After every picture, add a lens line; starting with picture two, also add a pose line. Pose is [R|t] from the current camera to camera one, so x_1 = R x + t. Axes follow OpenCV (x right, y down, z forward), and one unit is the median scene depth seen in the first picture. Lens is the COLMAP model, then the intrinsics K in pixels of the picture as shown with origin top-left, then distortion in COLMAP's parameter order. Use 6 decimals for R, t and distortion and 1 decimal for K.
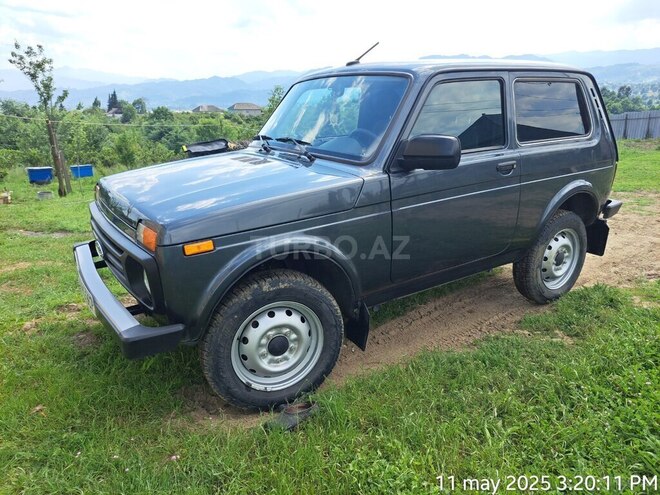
lens RADIAL K [[492.4, 0, 330.5], [0, 492.4, 243.0], [0, 0, 1]] dist [0.047941, -0.045773]
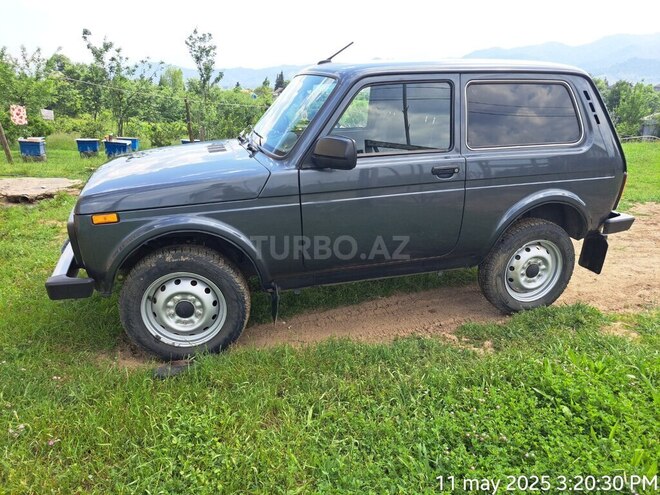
lens RADIAL K [[492.4, 0, 342.5], [0, 492.4, 239.7], [0, 0, 1]] dist [0.047941, -0.045773]
pose [[0.952290, 0.111030, -0.284282, 0.518955], [-0.102528, 0.993727, 0.044666, -0.043615], [0.287458, -0.013388, 0.957700, -0.015036]]
